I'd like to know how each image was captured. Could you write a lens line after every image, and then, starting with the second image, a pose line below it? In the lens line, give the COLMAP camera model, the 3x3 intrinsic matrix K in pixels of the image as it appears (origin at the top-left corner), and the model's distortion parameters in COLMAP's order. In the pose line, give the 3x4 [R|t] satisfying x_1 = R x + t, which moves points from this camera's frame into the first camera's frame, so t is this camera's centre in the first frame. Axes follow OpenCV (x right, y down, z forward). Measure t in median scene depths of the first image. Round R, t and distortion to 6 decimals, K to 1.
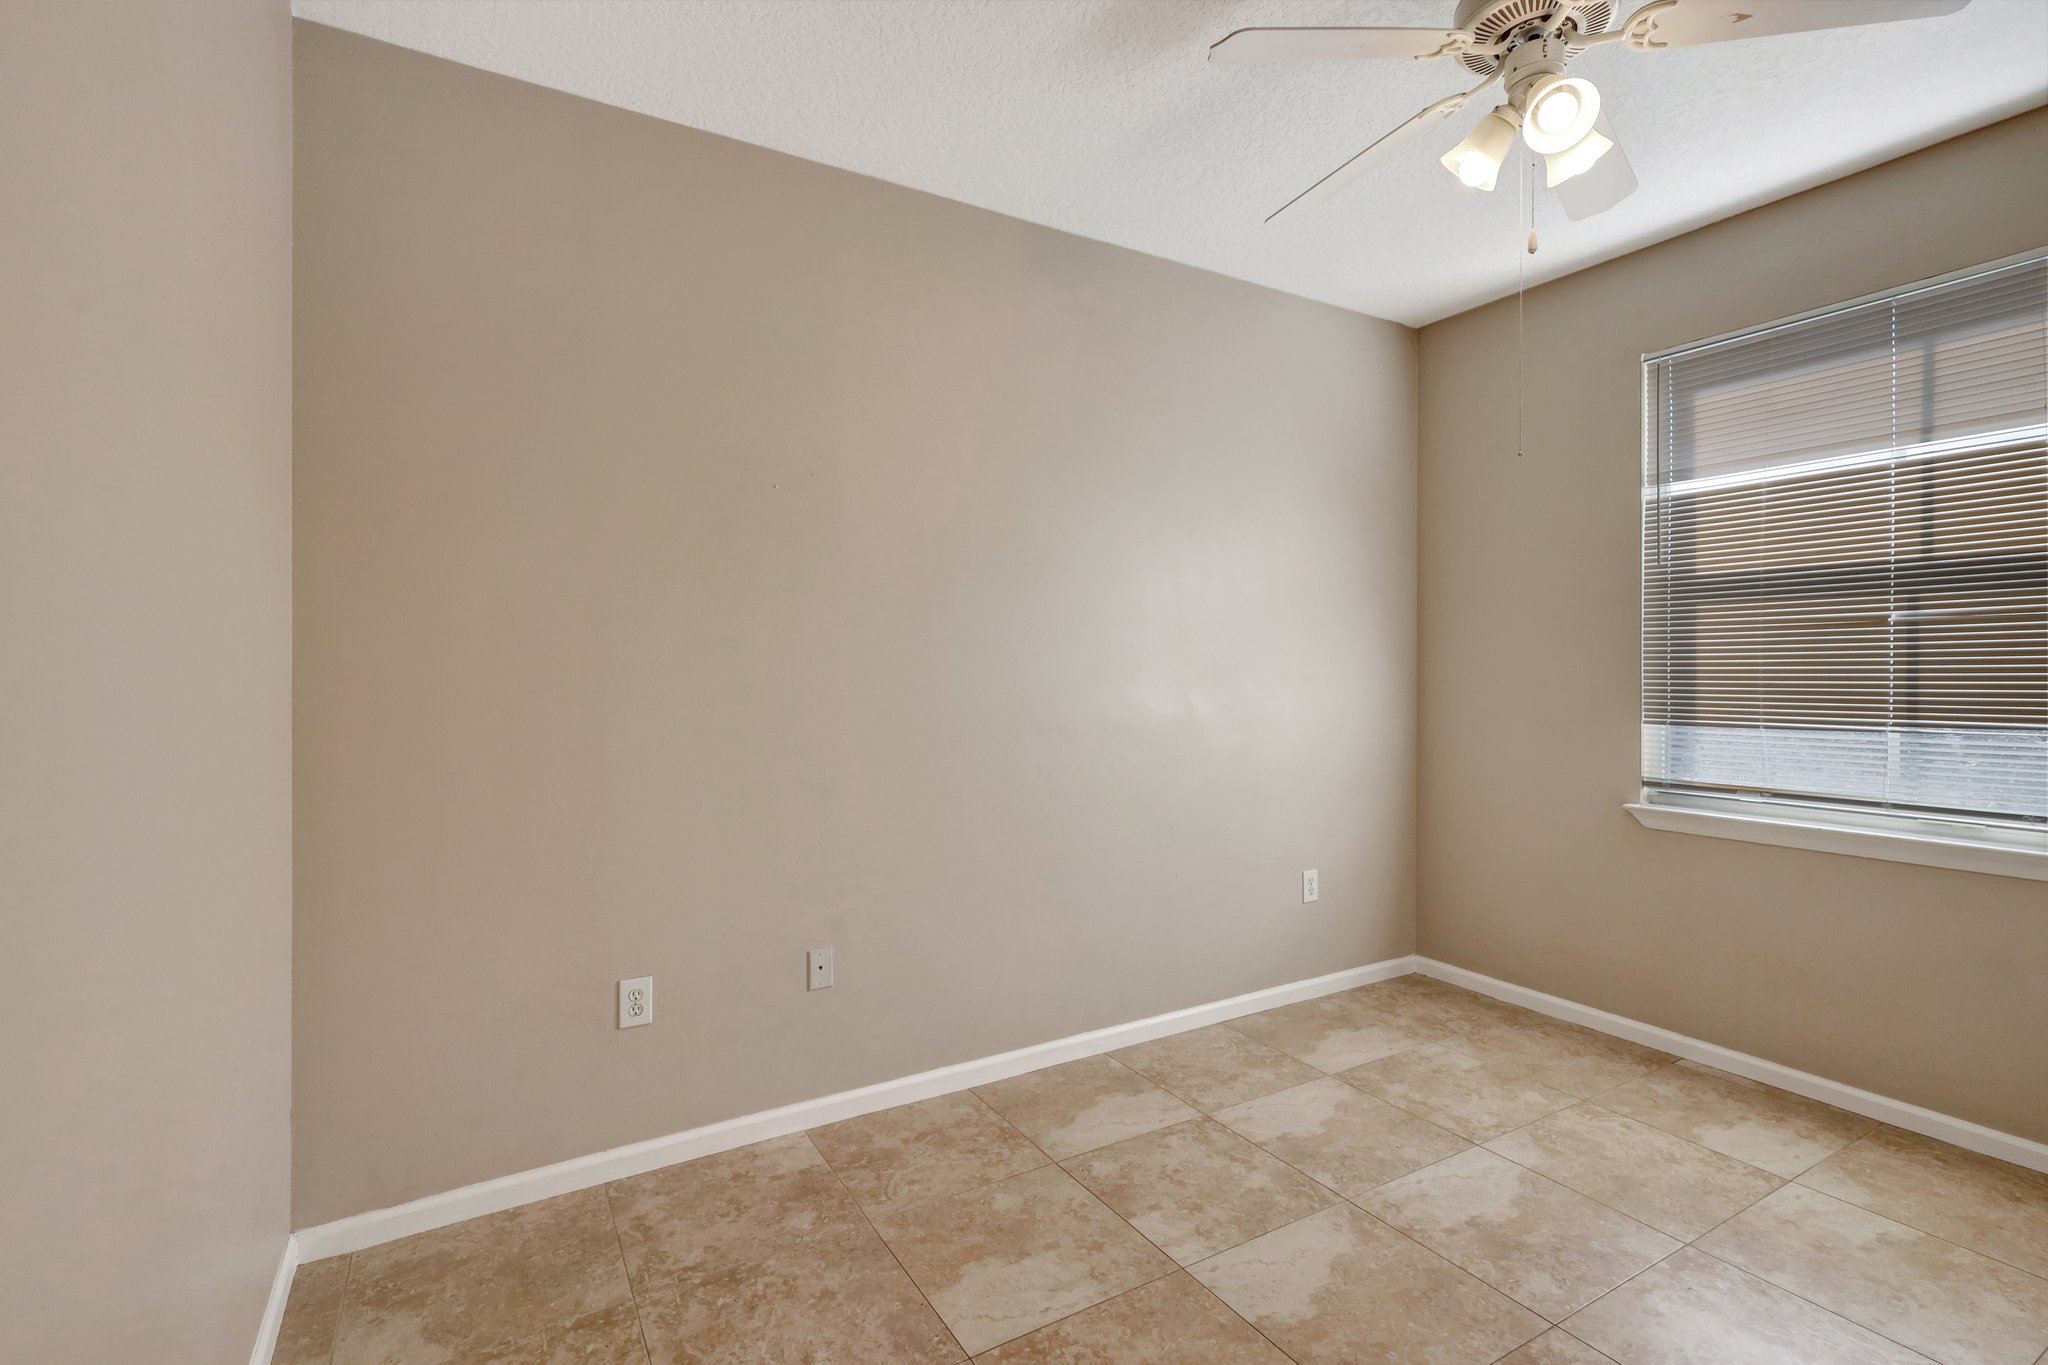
lens RADIAL K [[940.1, 0, 1019.0], [0, 940.1, 704.4], [0, 0, 1]] dist [0.001955, 0.000366]
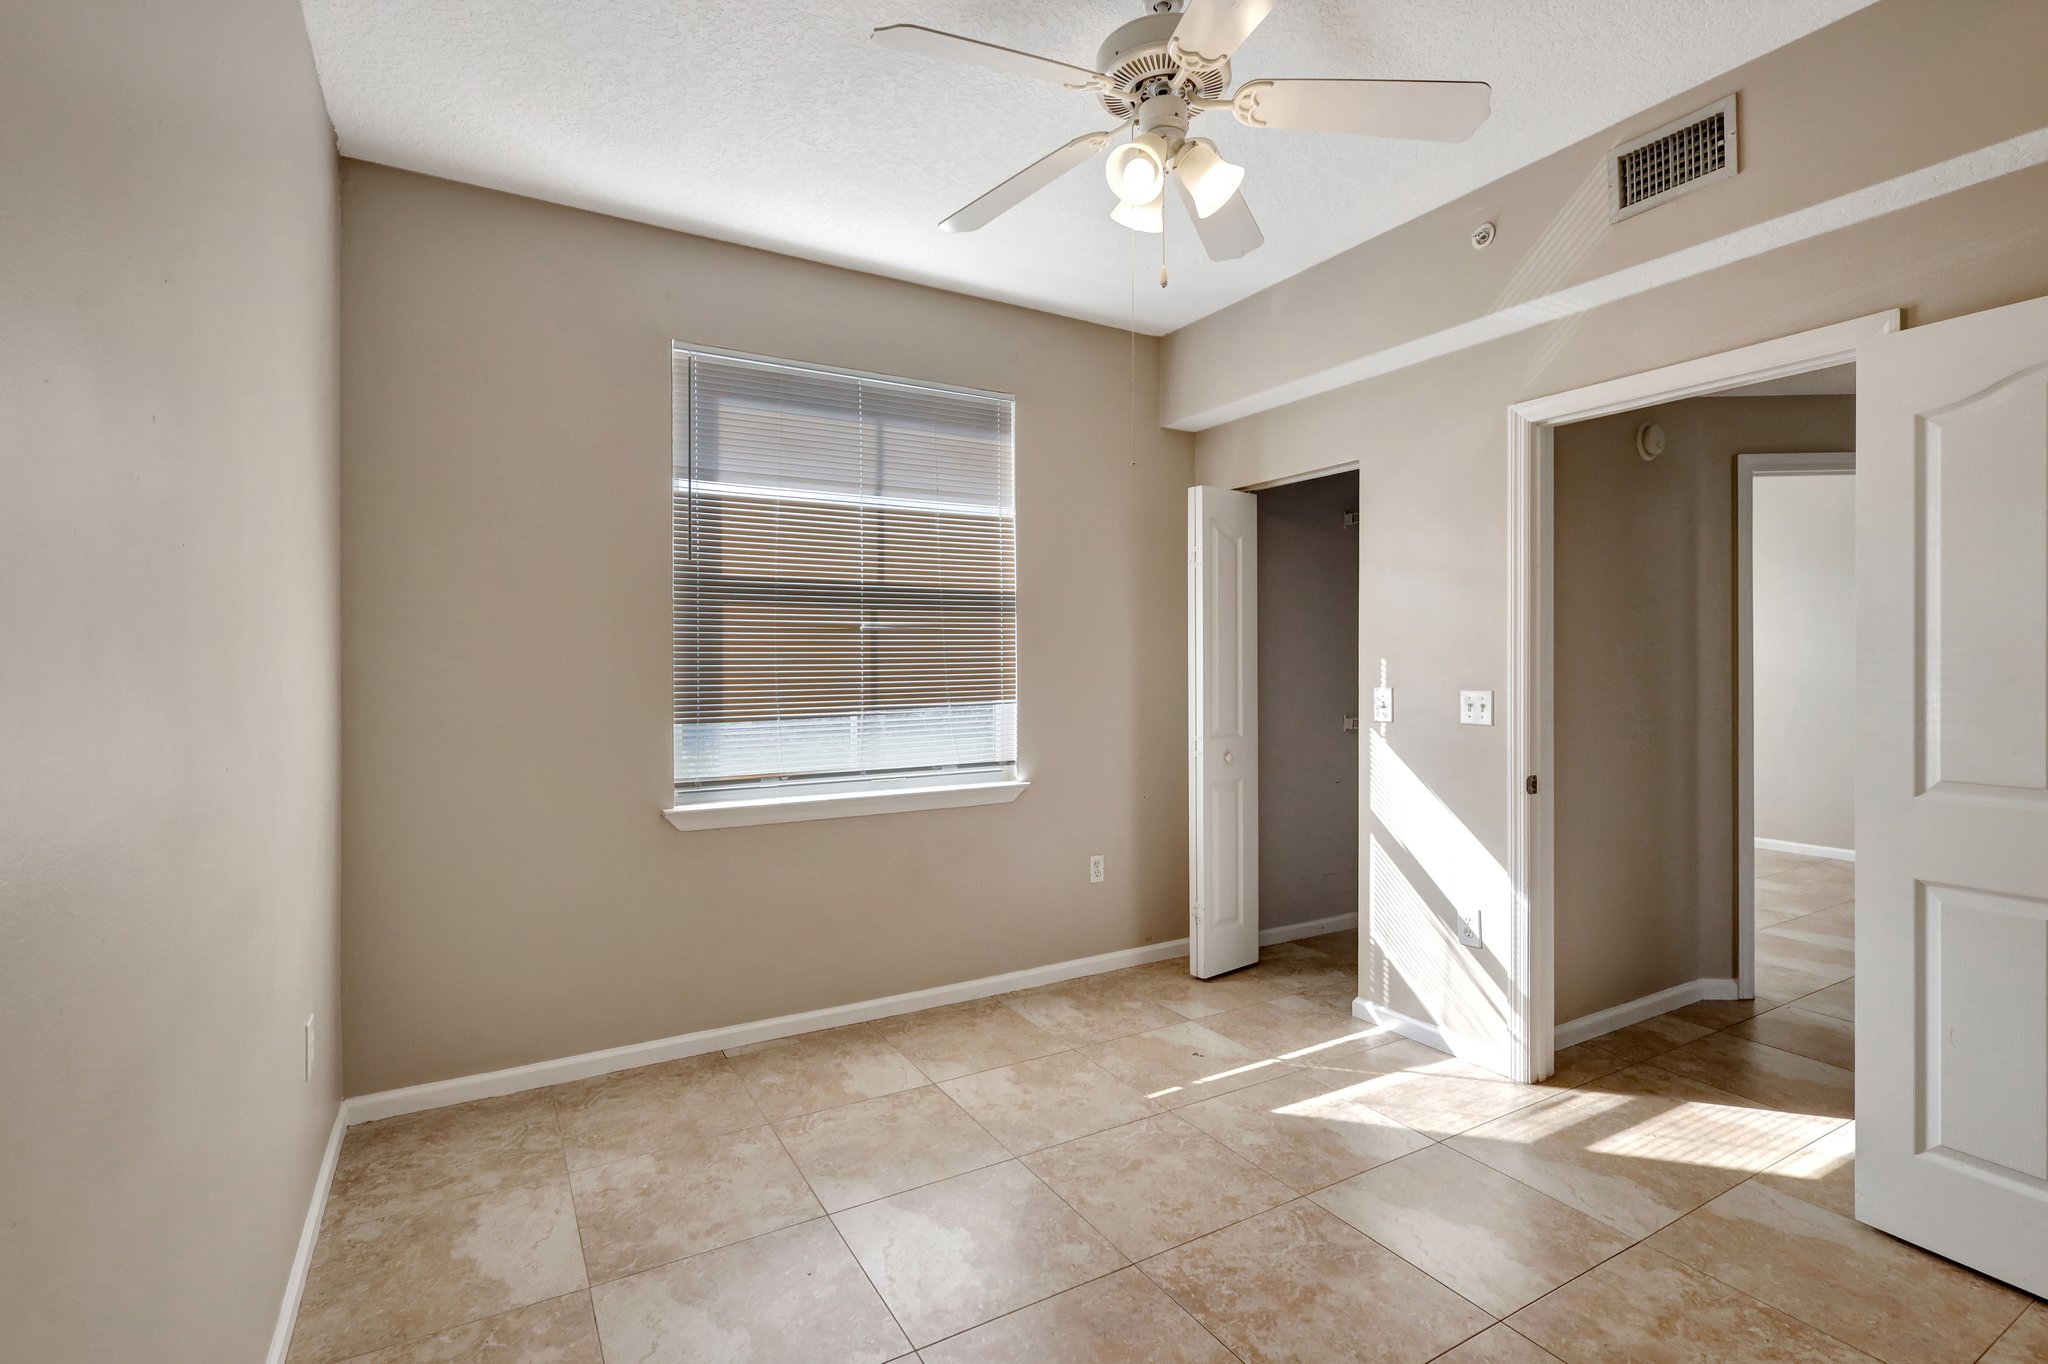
lens RADIAL K [[955.4, 0, 1032.7], [0, 955.4, 674.6], [0, 0, 1]] dist [-0.000757, 0.000440]
pose [[-0.004498, -0.008986, 0.999950, -0.340256], [0.039915, 0.999161, 0.009159, -0.025970], [-0.999193, 0.039954, -0.004136, 0.695312]]
